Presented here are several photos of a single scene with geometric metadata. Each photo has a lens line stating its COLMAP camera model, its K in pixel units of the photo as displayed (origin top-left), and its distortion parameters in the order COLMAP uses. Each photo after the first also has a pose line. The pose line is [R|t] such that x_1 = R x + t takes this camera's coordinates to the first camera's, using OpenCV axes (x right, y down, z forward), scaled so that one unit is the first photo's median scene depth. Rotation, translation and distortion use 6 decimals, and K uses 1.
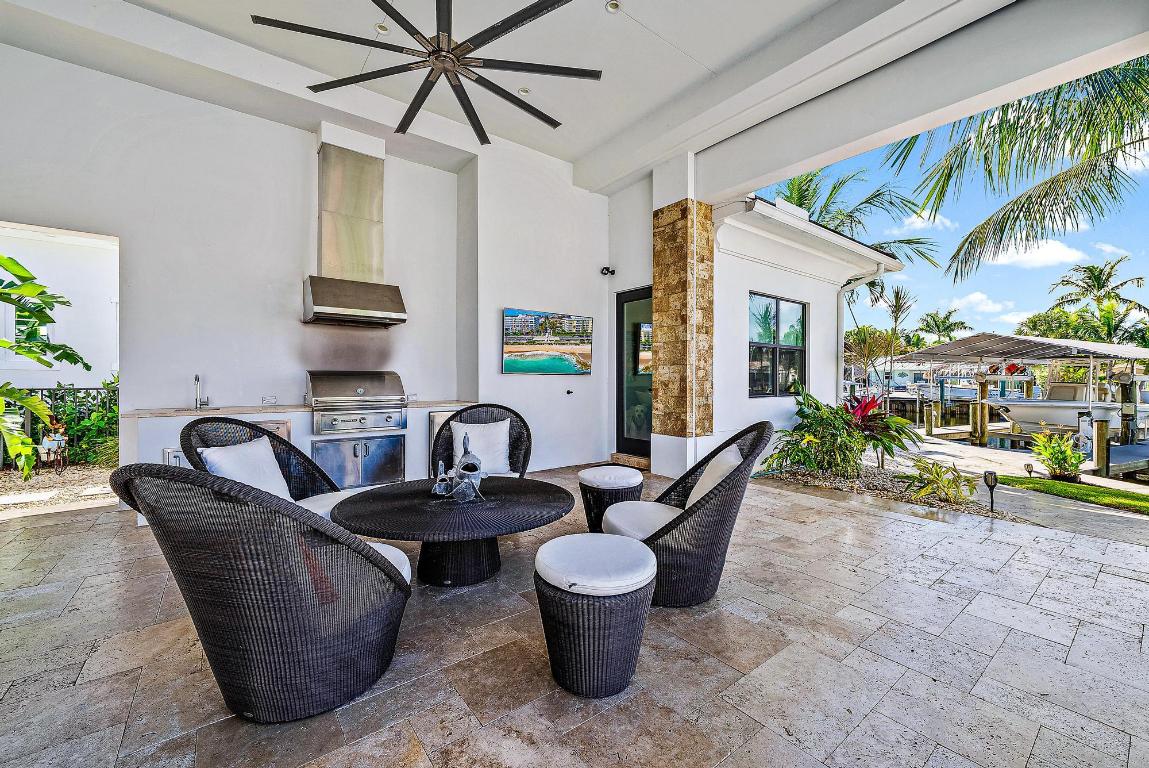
lens RADIAL K [[466.4, 0, 576.5], [0, 466.4, 381.4], [0, 0, 1]] dist [0.004562, -0.000948]
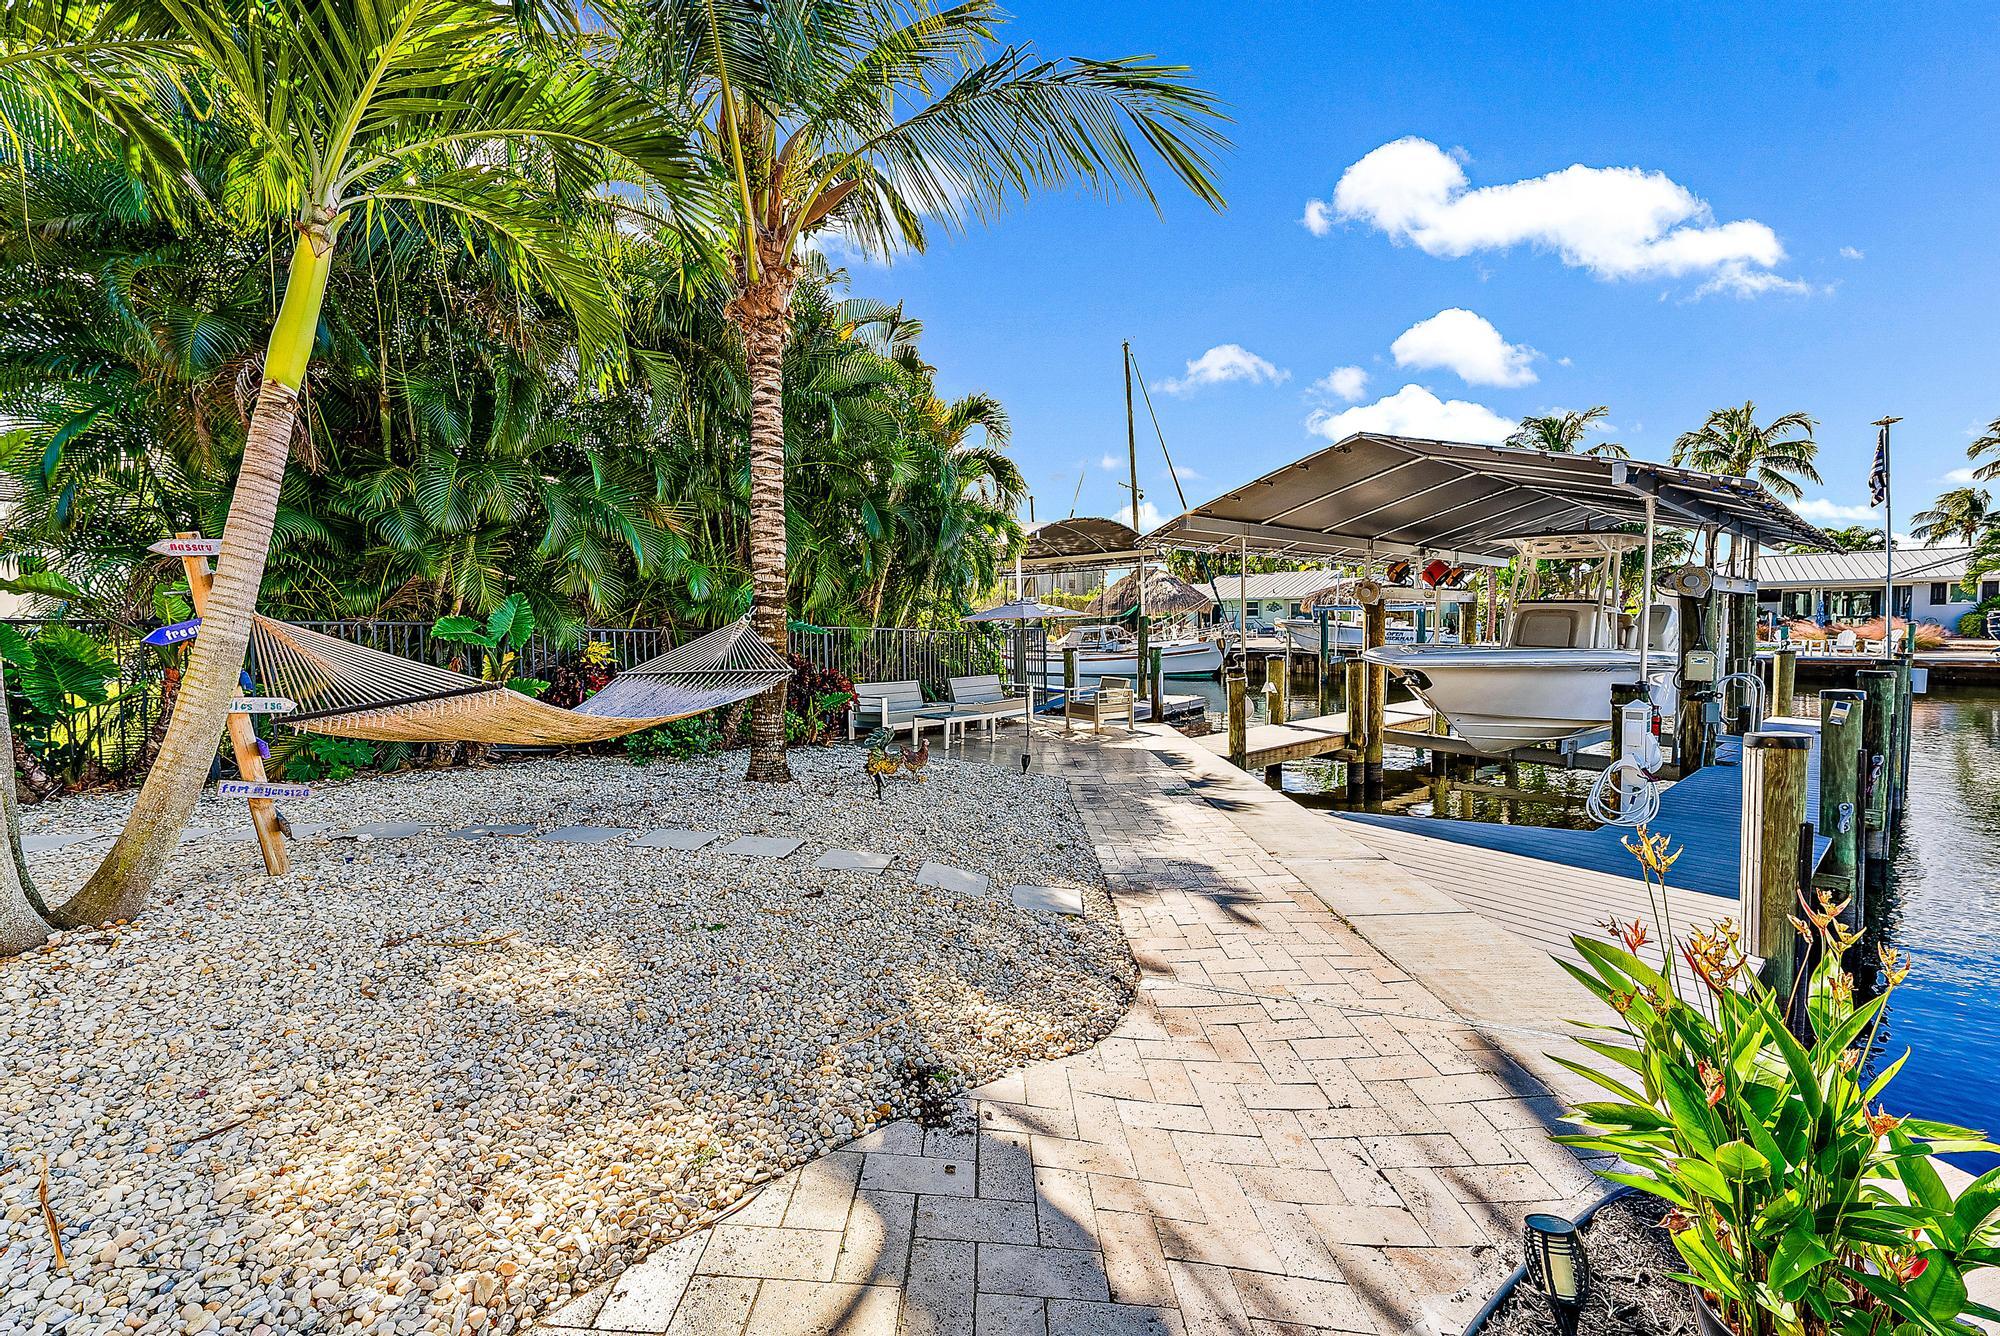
lens RADIAL K [[811.9, 0, 994.9], [0, 811.9, 670.1], [0, 0, 1]] dist [0.004562, -0.000948]
pose [[0.967904, -0.030909, 0.249412, 0.378388], [0.018530, 0.998484, 0.051830, 0.013954], [-0.250636, -0.045545, 0.967009, 0.406550]]
